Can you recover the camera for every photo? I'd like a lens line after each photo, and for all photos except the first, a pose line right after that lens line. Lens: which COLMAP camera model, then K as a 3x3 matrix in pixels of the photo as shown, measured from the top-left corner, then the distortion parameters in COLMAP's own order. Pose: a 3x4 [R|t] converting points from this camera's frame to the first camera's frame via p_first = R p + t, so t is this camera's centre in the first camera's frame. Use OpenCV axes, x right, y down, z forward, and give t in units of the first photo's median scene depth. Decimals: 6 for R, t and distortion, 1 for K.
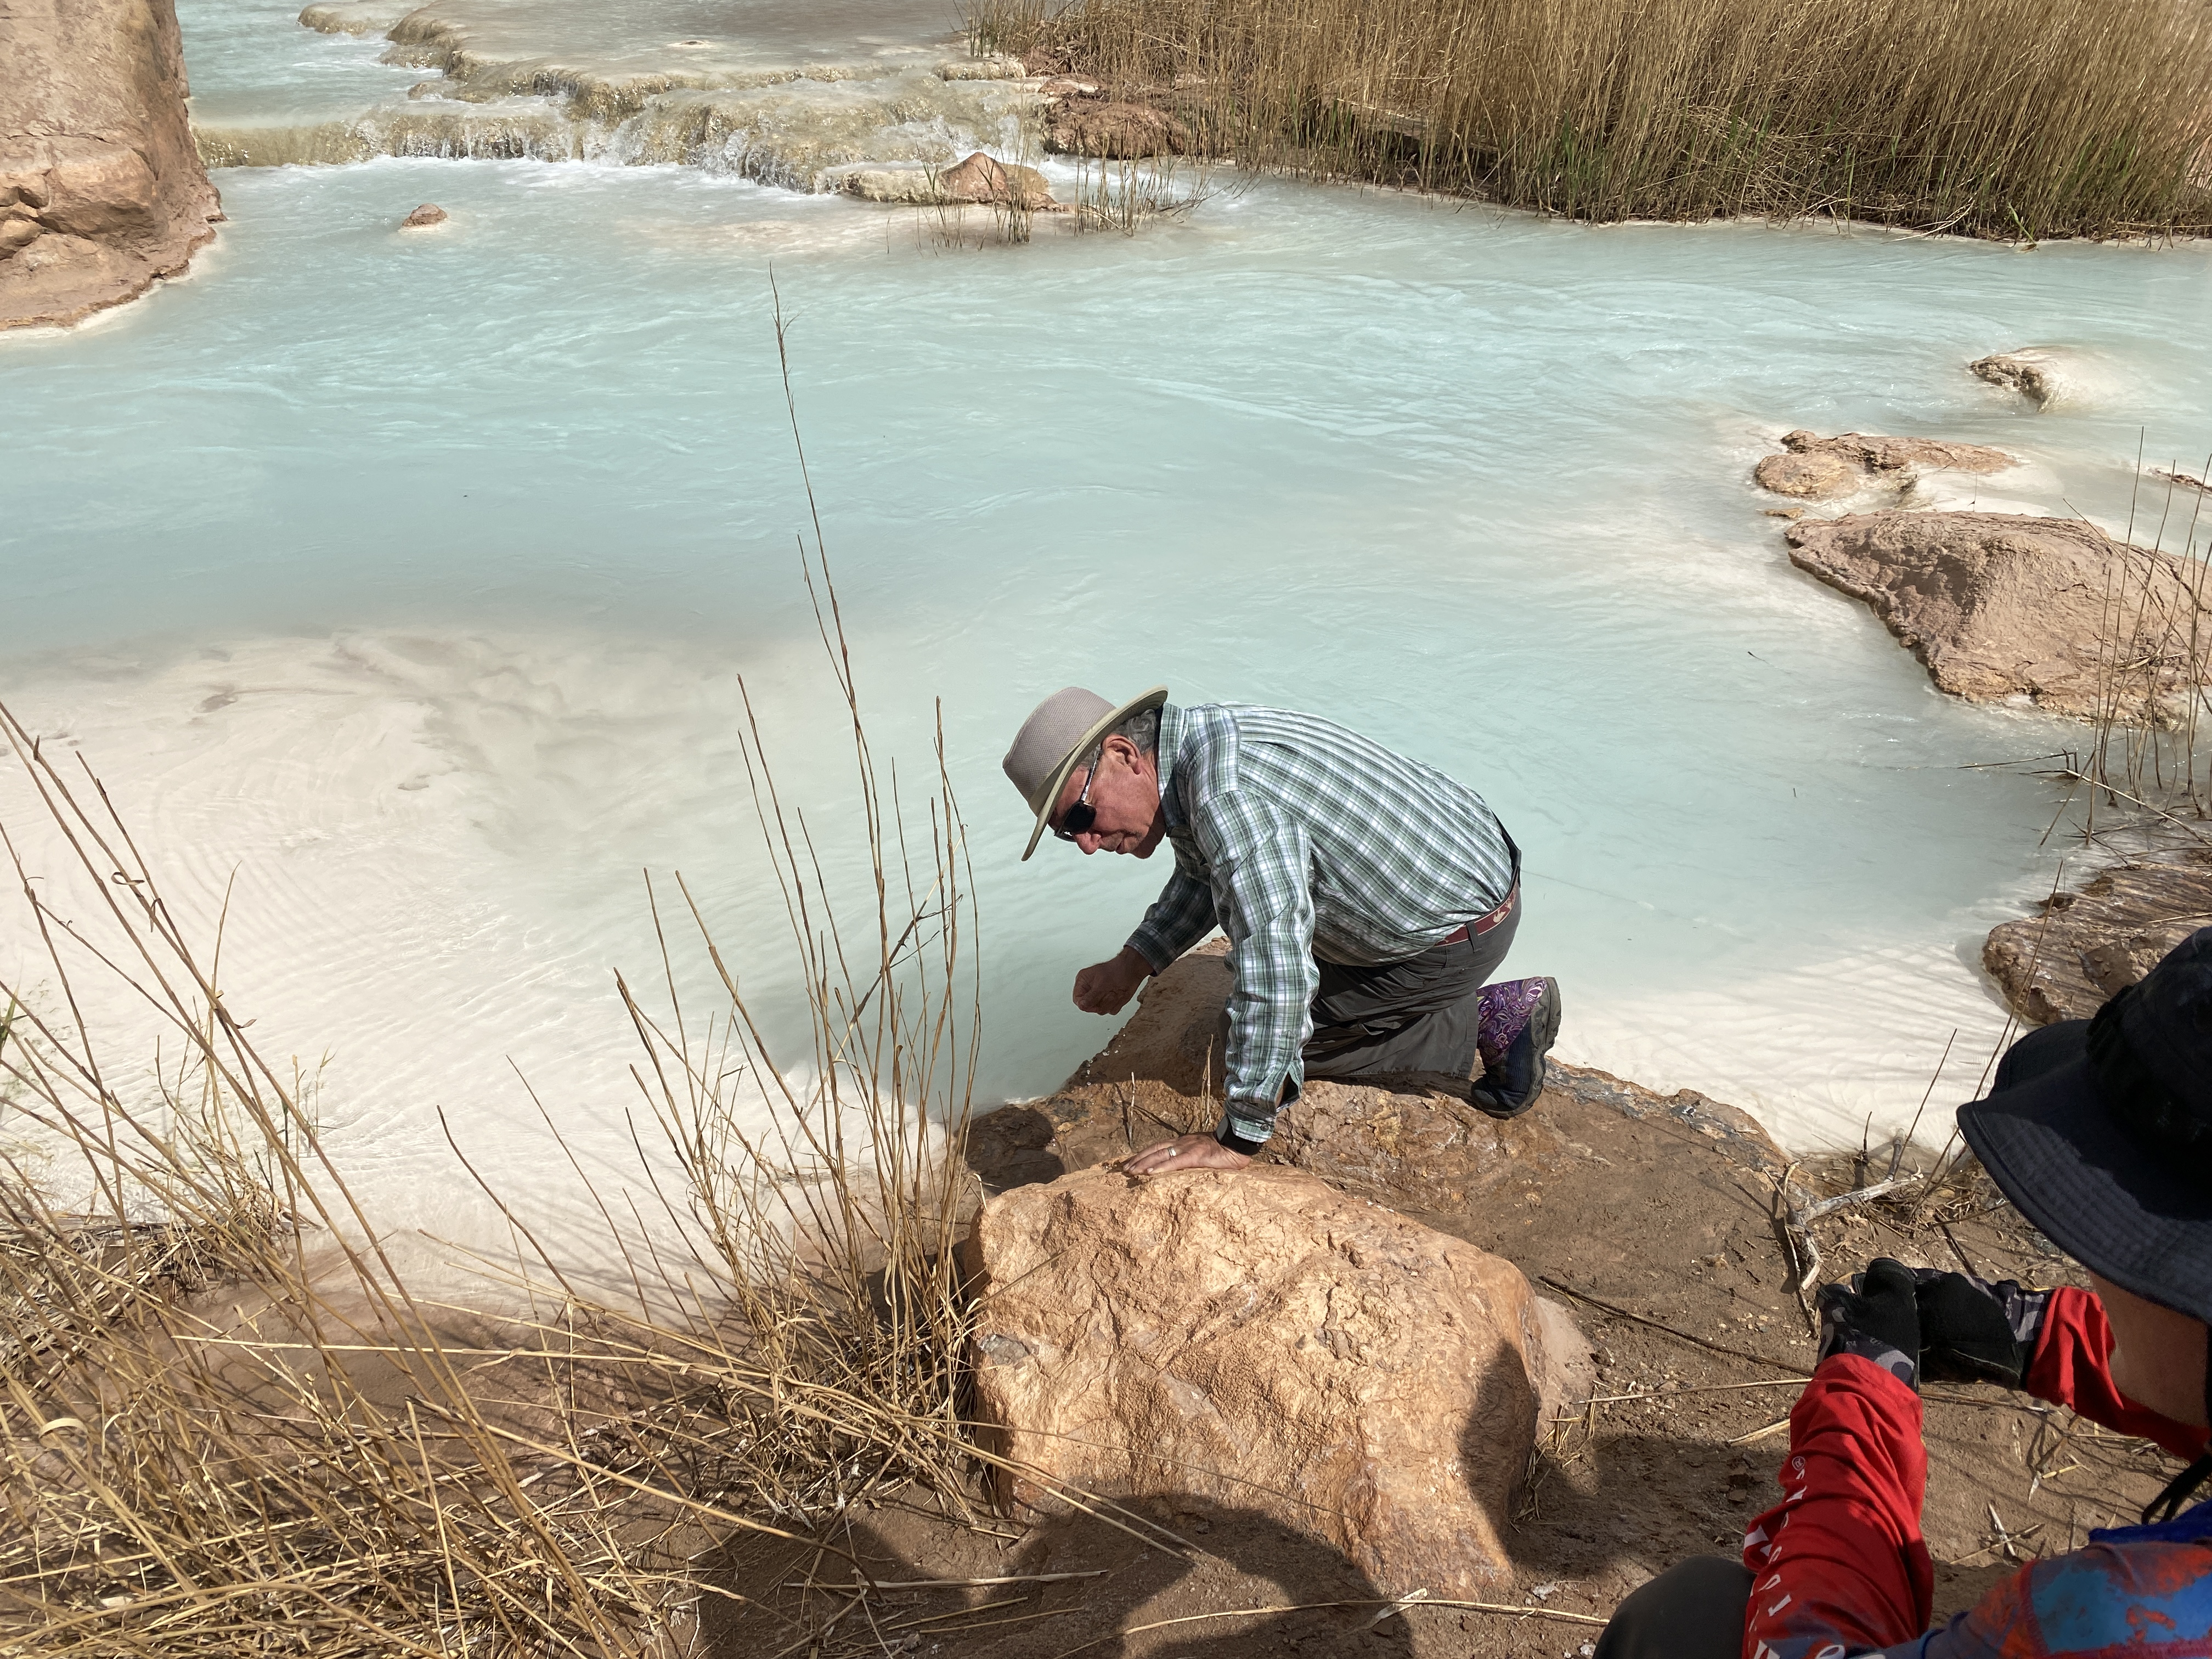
lens RADIAL K [[1701.4, 0, 1112.7], [0, 1701.4, 822.6], [0, 0, 1]] dist [0.030093, -0.032977]
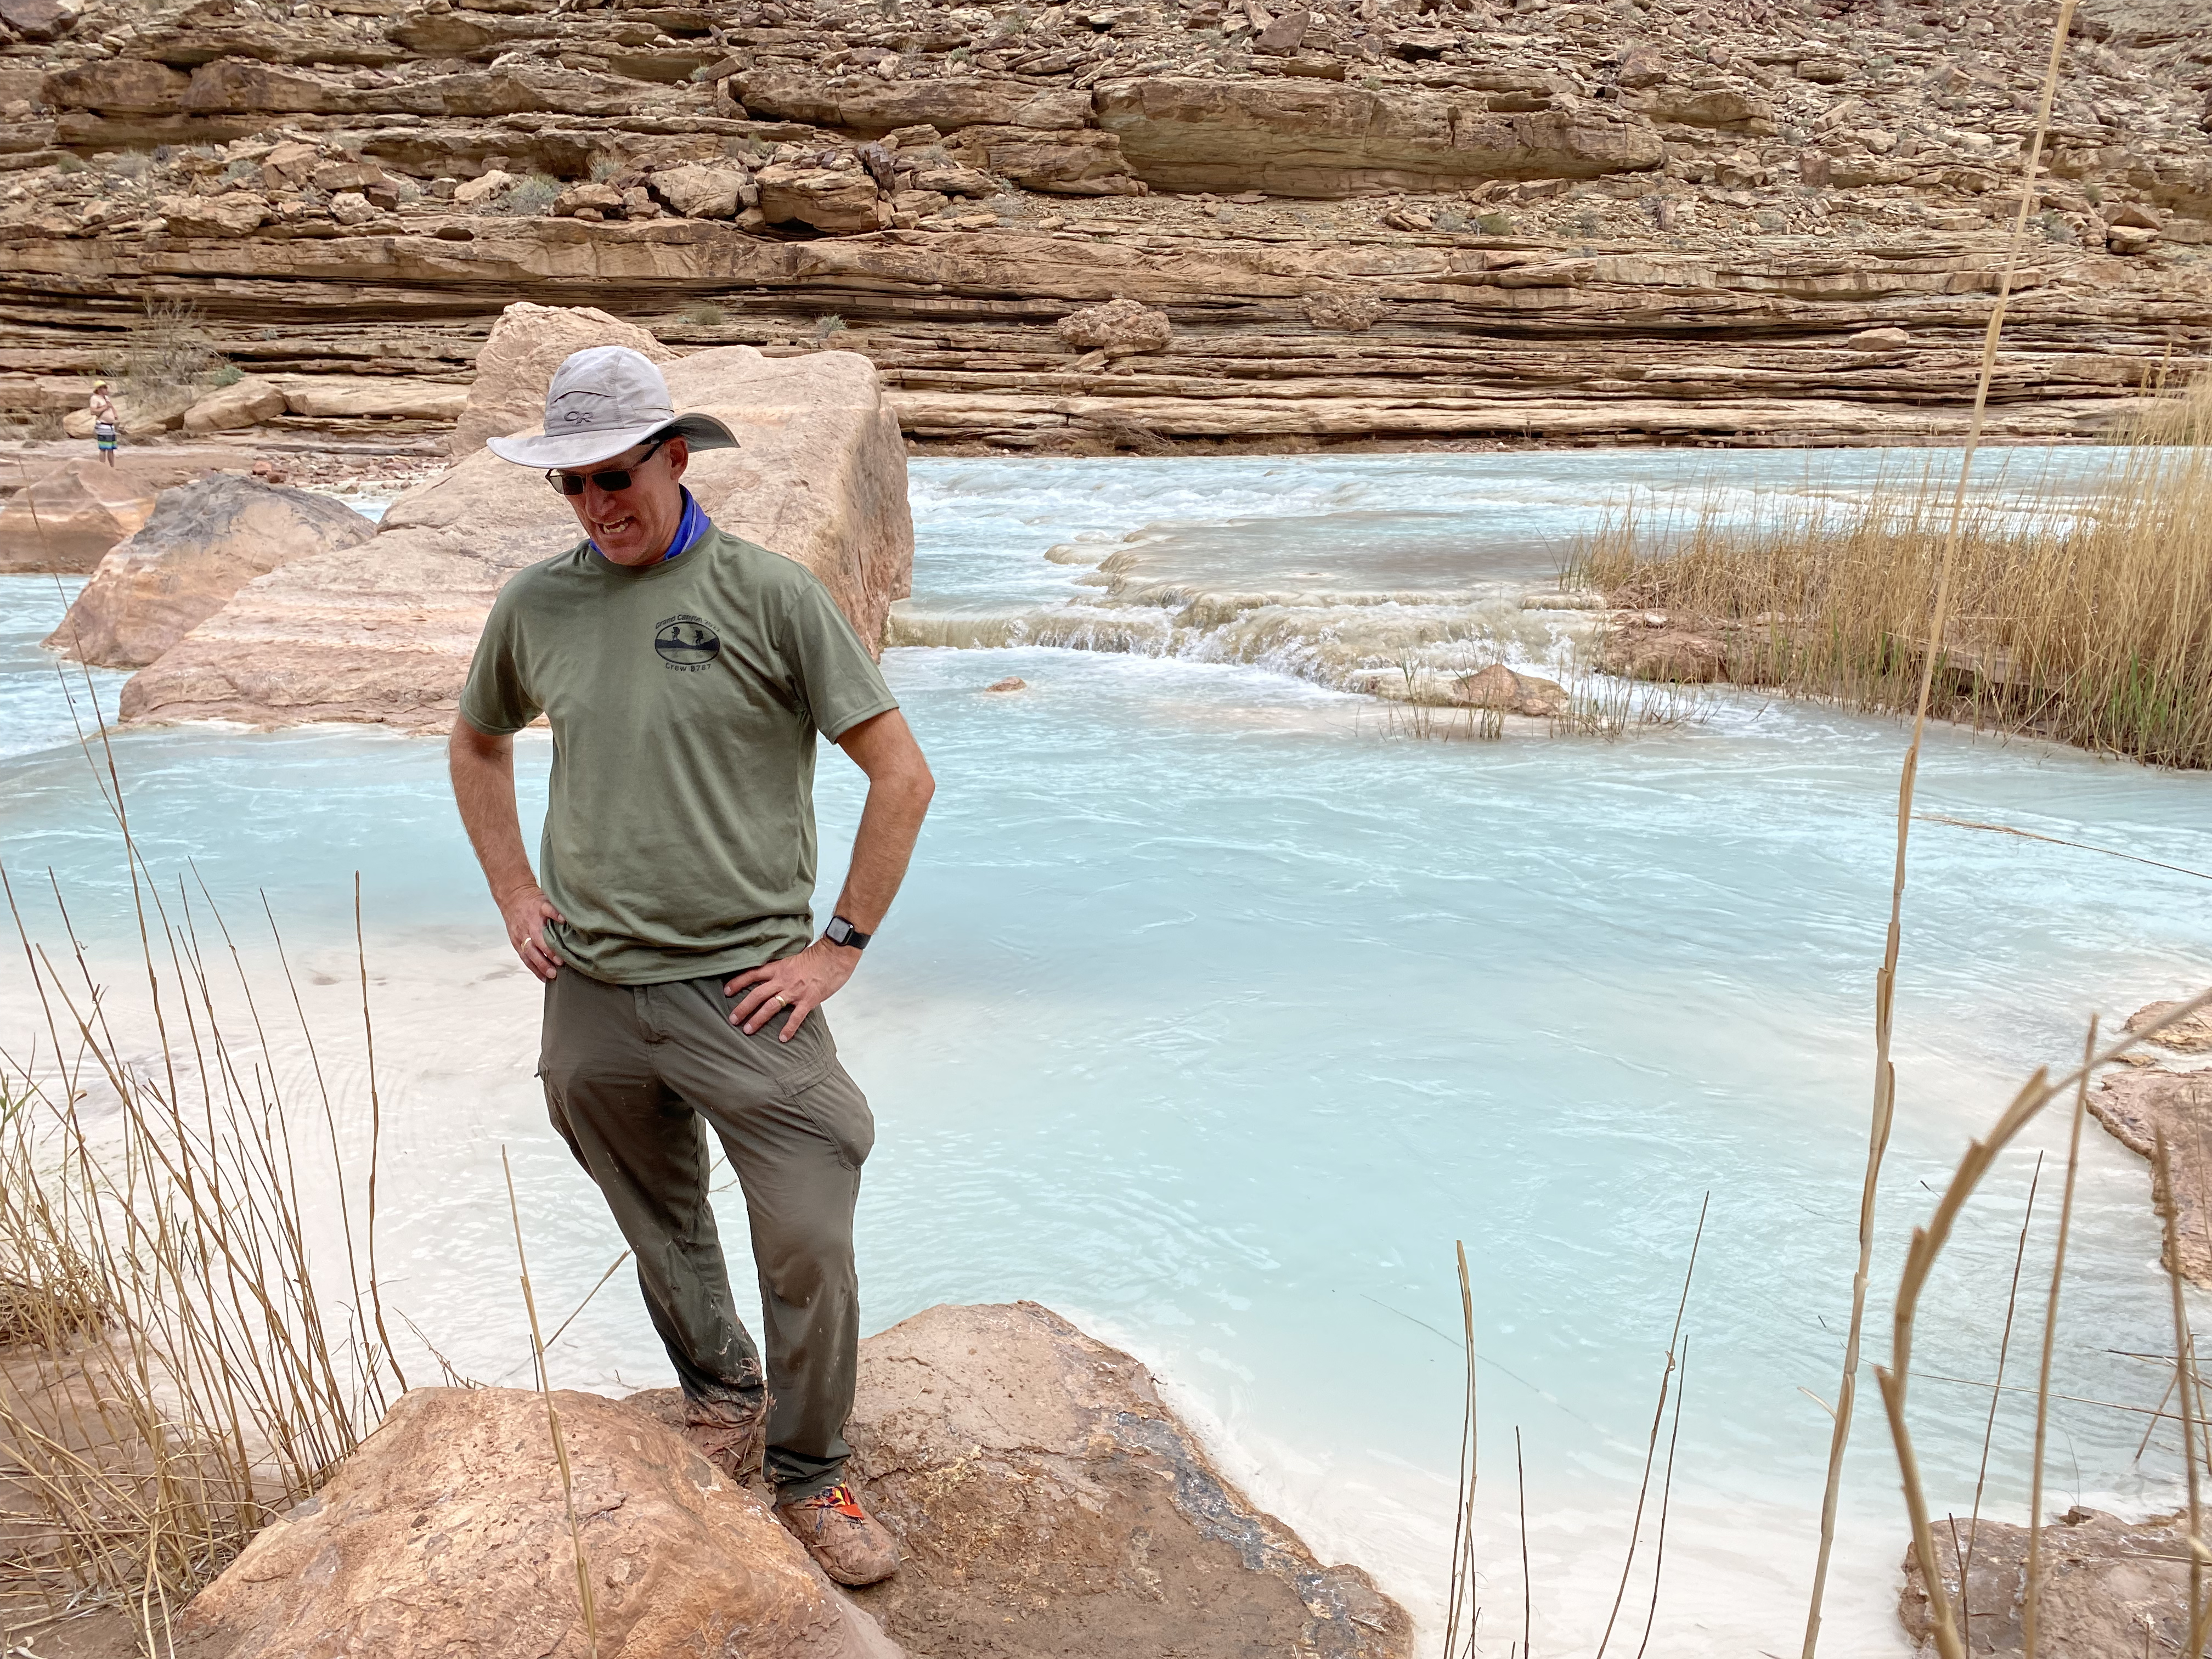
lens RADIAL K [[1694.1, 0, 1114.6], [0, 1694.1, 821.2], [0, 0, 1]] dist [0.033621, -0.025150]
pose [[0.893316, 0.091821, -0.439949, 0.343831], [-0.220710, 0.942363, -0.251472, 0.029312], [0.391501, 0.321745, 0.862094, 0.068097]]
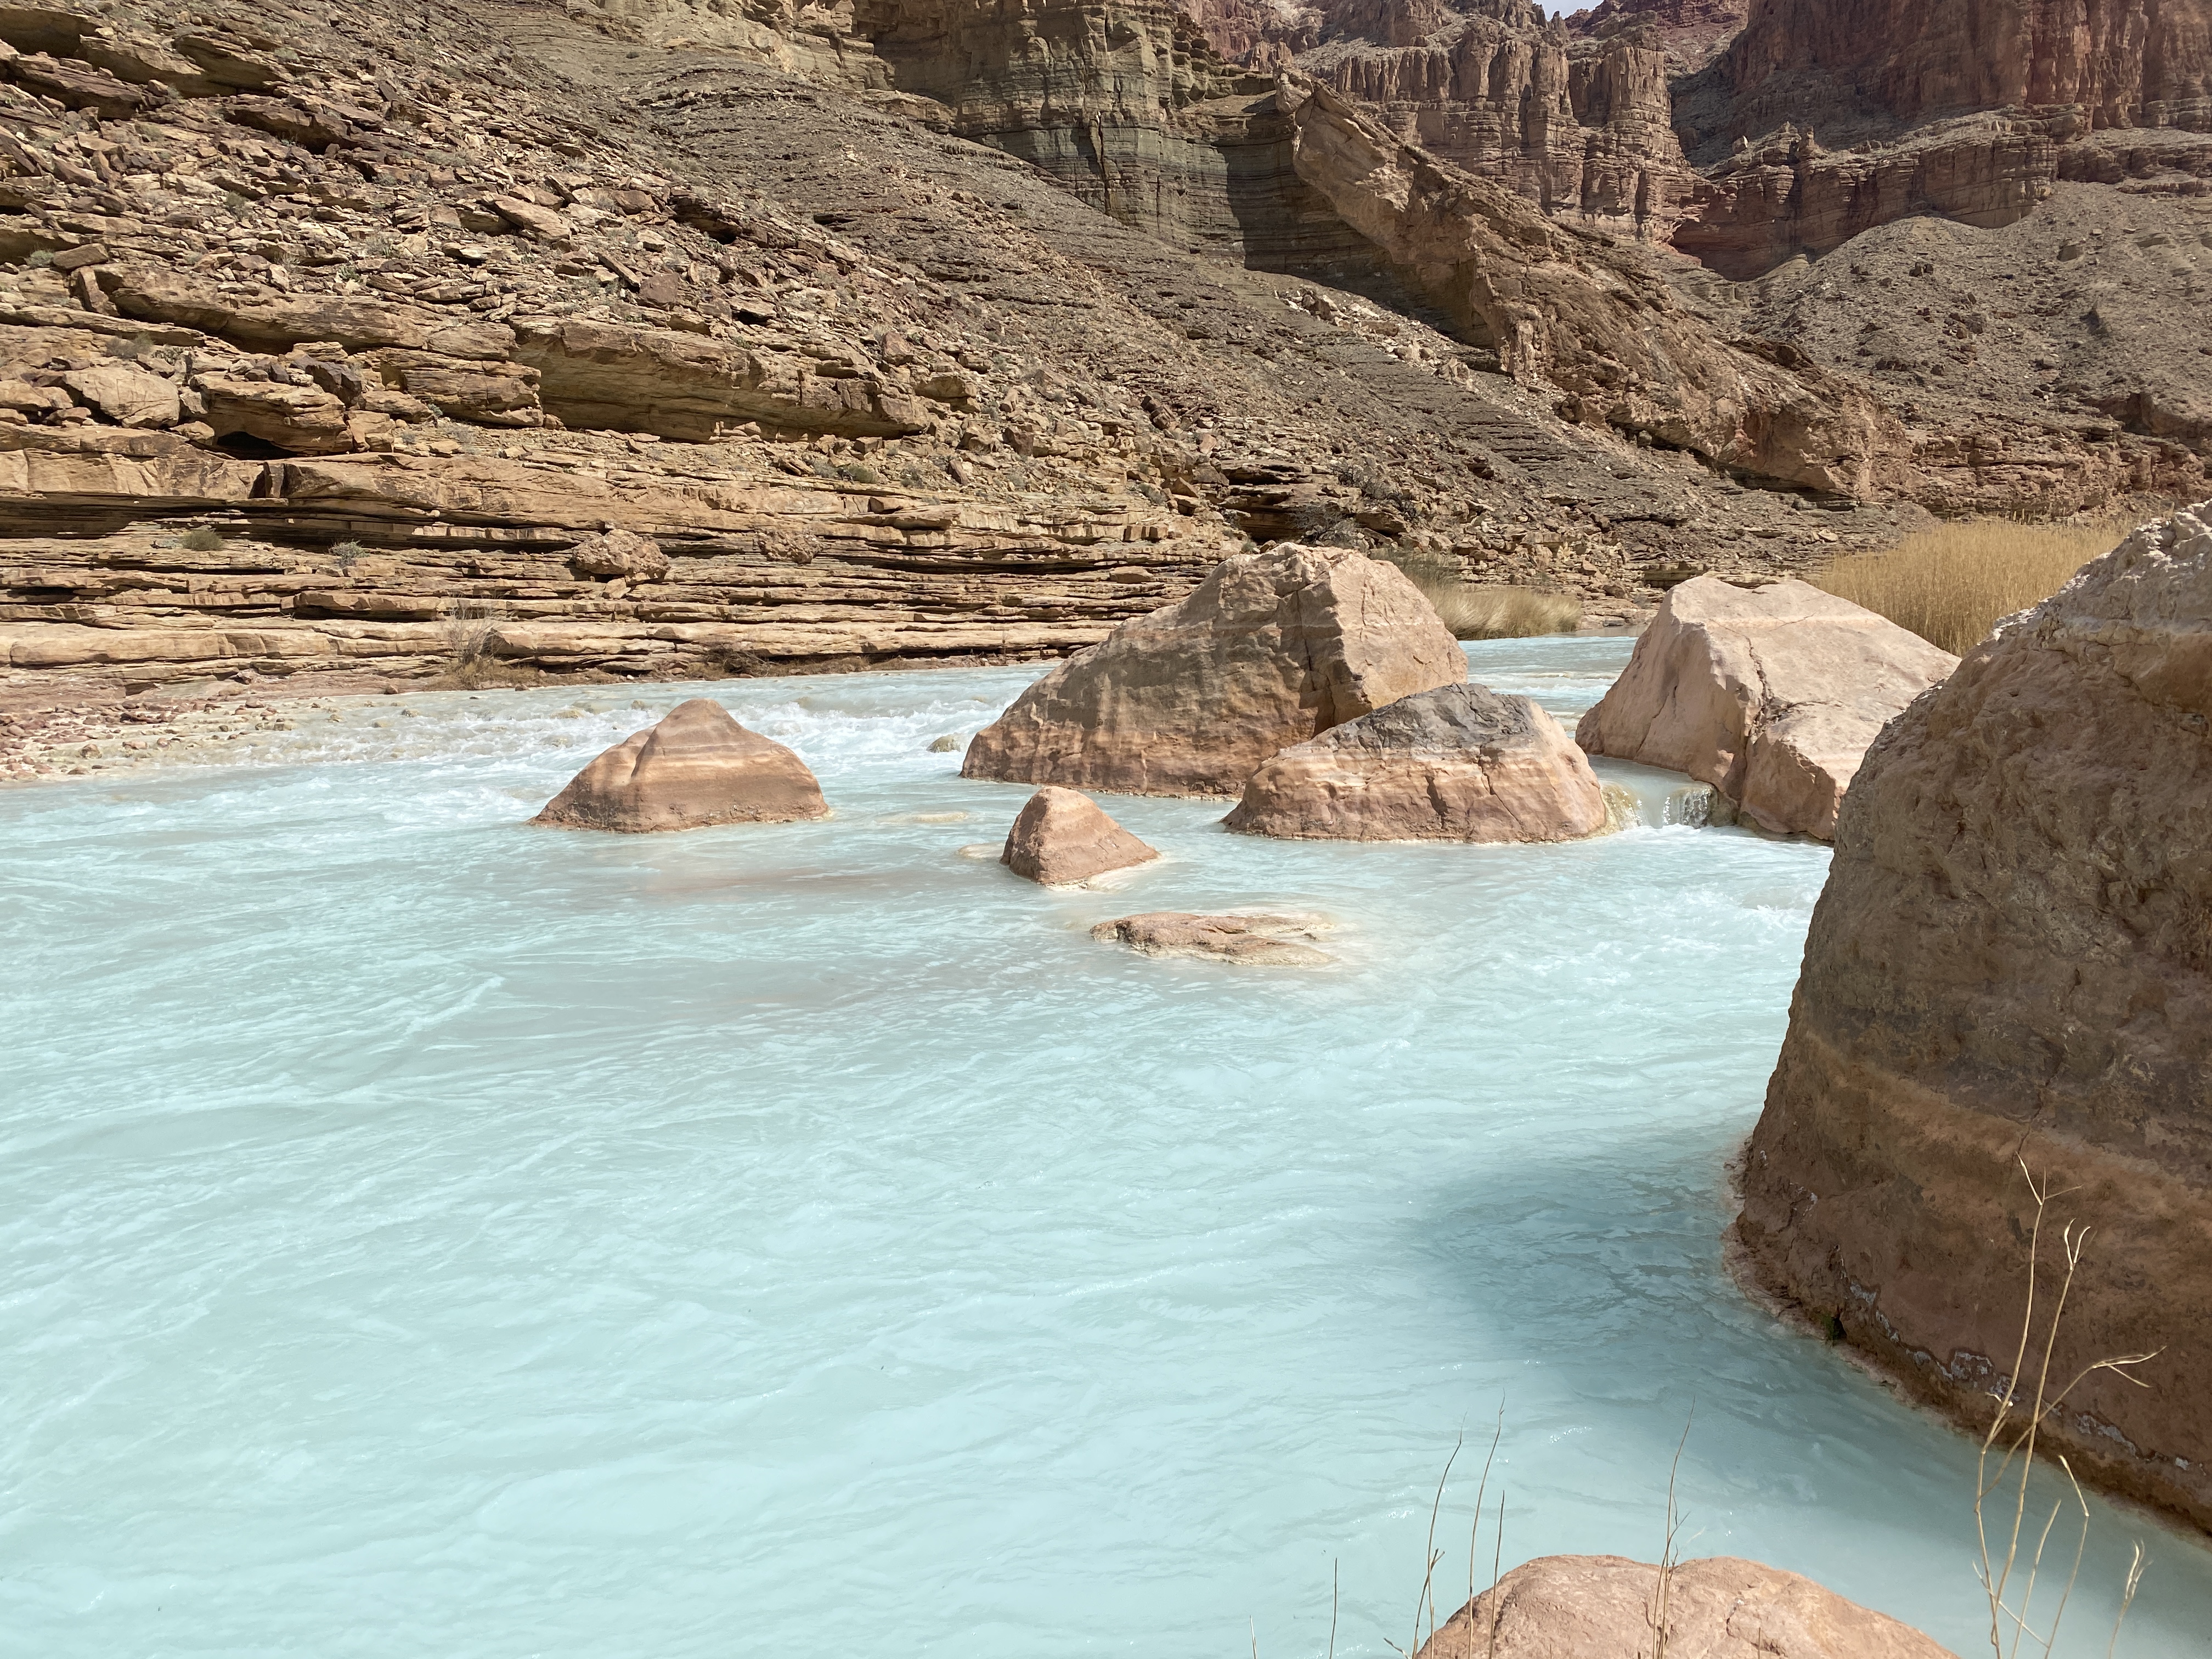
lens RADIAL K [[1701.4, 0, 1090.9], [0, 1701.4, 809.5], [0, 0, 1]] dist [0.030093, -0.032977]
pose [[0.968146, -0.061418, 0.242736, -3.413080], [0.157739, 0.902490, -0.400787, 0.496949], [-0.194451, 0.426310, 0.883430, -0.854504]]
